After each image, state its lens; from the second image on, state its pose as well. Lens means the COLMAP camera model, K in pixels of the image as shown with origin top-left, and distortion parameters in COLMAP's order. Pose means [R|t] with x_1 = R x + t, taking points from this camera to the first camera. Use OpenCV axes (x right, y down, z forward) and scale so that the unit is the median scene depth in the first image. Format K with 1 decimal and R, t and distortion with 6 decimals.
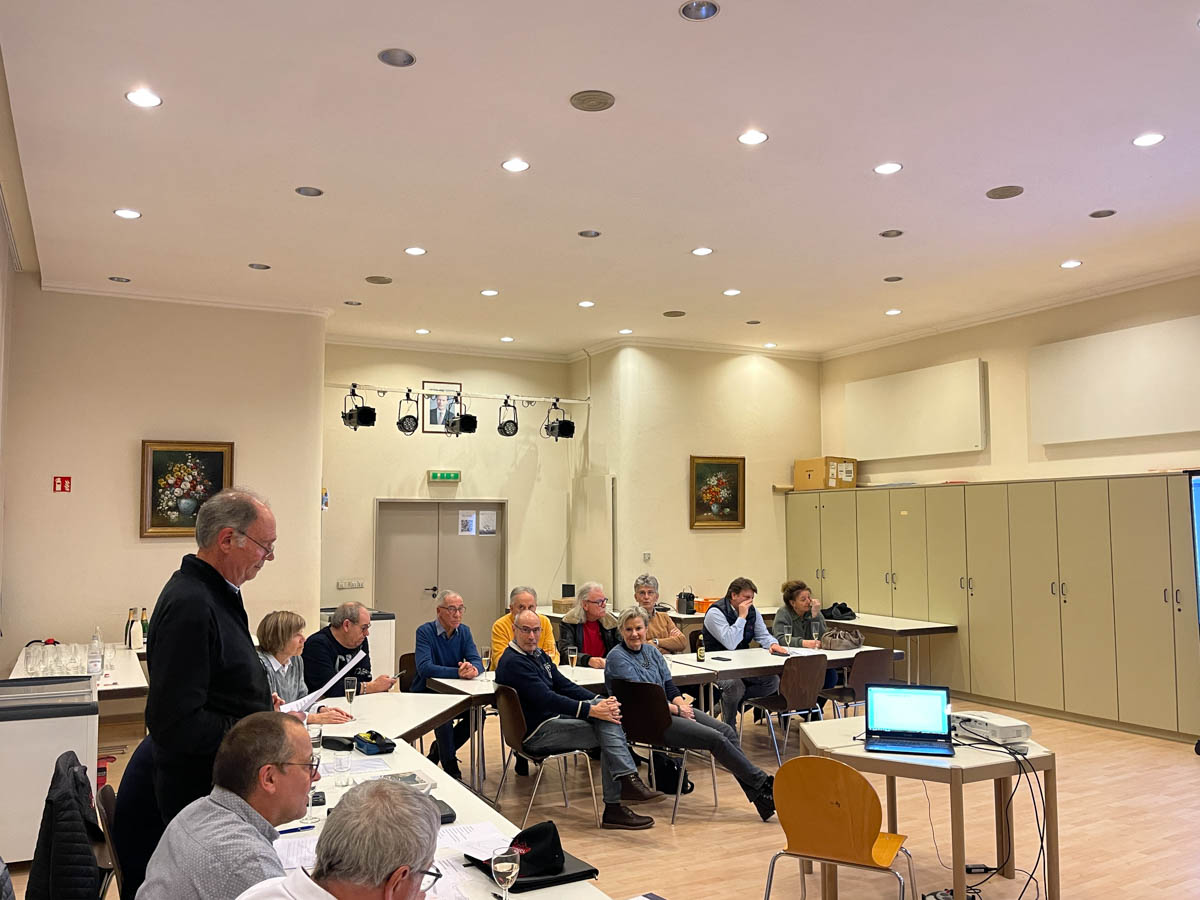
lens RADIAL K [[998.9, 0, 600.0], [0, 998.9, 450.0], [0, 0, 1]] dist [0.015678, -0.002738]
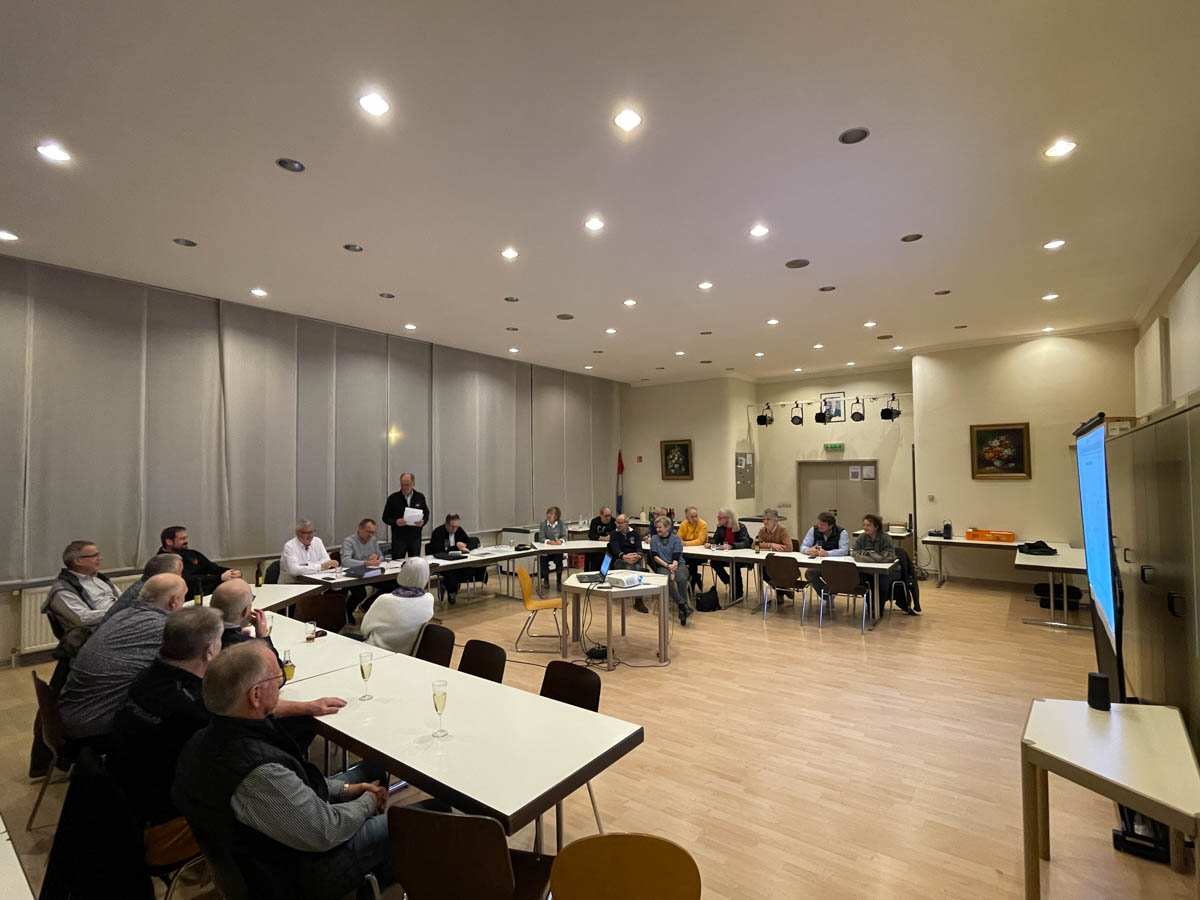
lens RADIAL K [[565.8, 0, 579.9], [0, 565.8, 457.9], [0, 0, 1]] dist [-0.000598, -0.000070]
pose [[0.392852, -0.020399, -0.919375, 0.601074], [0.073583, 0.997246, 0.009315, 0.003380], [0.916653, -0.071310, 0.393271, 0.201449]]
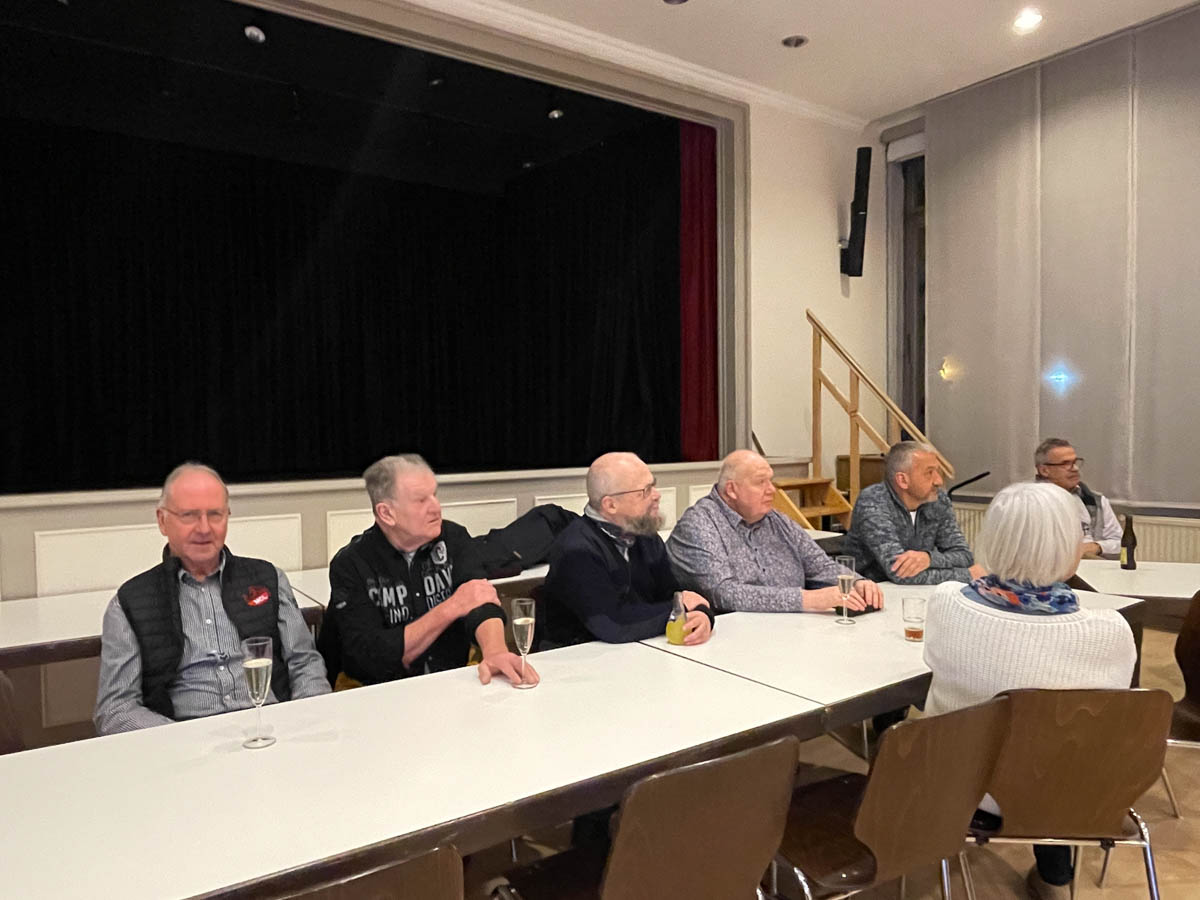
lens RADIAL K [[825.9, 0, 600.0], [0, 825.9, 450.0], [0, 0, 1]] dist [0.001082, -0.001402]
pose [[-0.991935, 0.028932, -0.123400, 0.331466], [0.034198, 0.998583, -0.040771, 0.057037], [0.122046, -0.044662, -0.991519, 0.396095]]
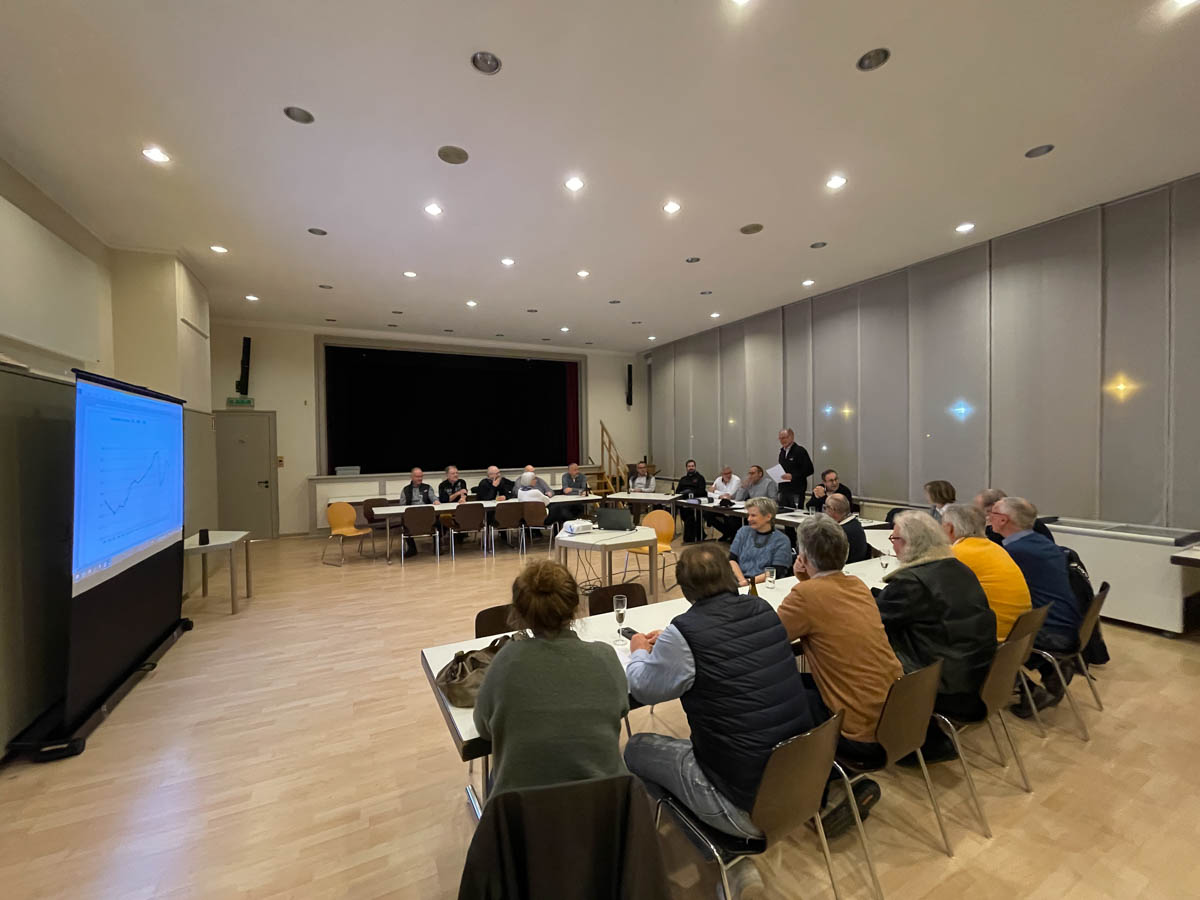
lens RADIAL K [[477.6, 0, 600.0], [0, 477.6, 450.0], [0, 0, 1]] dist [-0.000707, -0.000123]
pose [[-0.999695, 0.024657, -0.001687, 0.134430], [0.024713, 0.998114, -0.056195, 0.068642], [0.000298, -0.056220, -0.998418, 0.885991]]
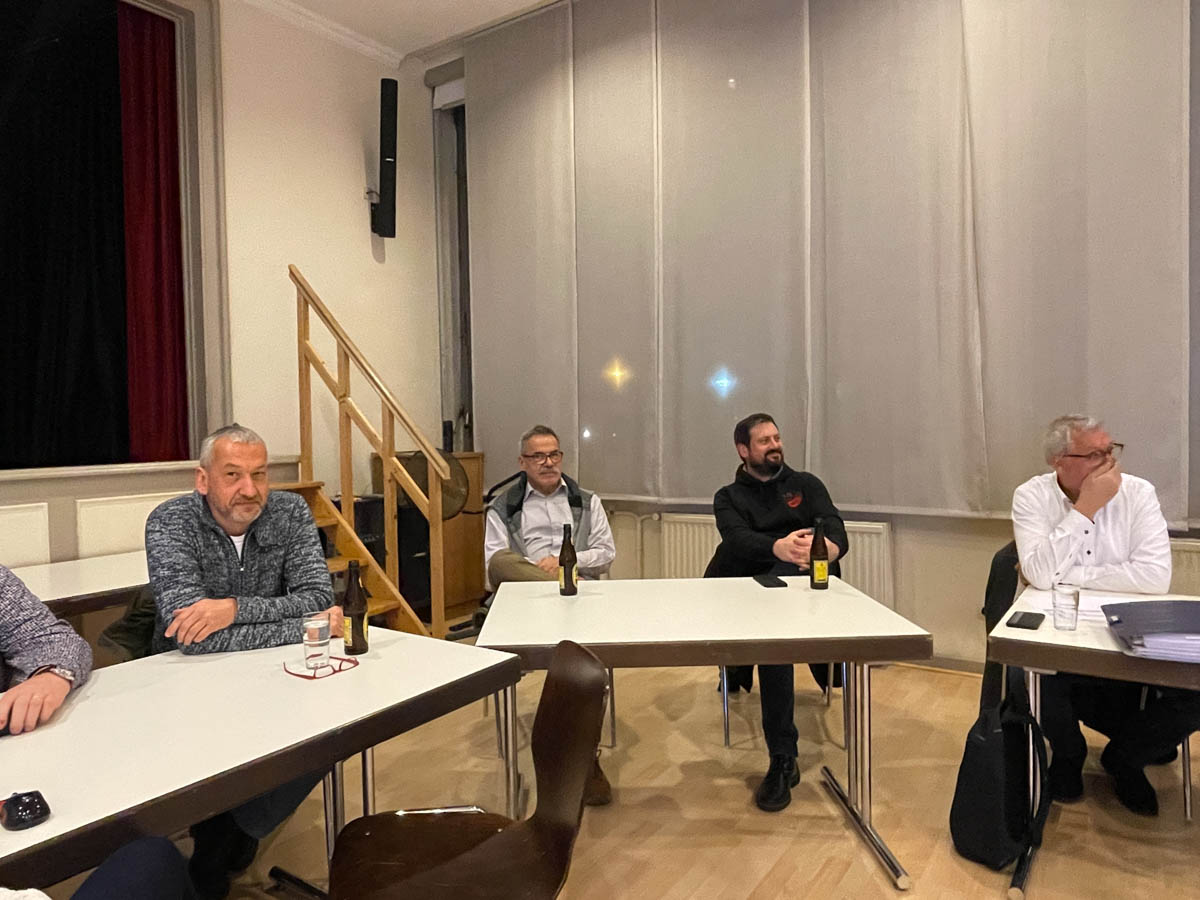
lens RADIAL K [[825.9, 0, 600.0], [0, 825.9, 450.0], [0, 0, 1]] dist [0.001082, -0.001402]
pose [[-0.884494, 0.044779, -0.464398, 0.189314], [0.062748, 0.997757, -0.023301, 0.061125], [0.462313, -0.049749, -0.885320, 0.321758]]
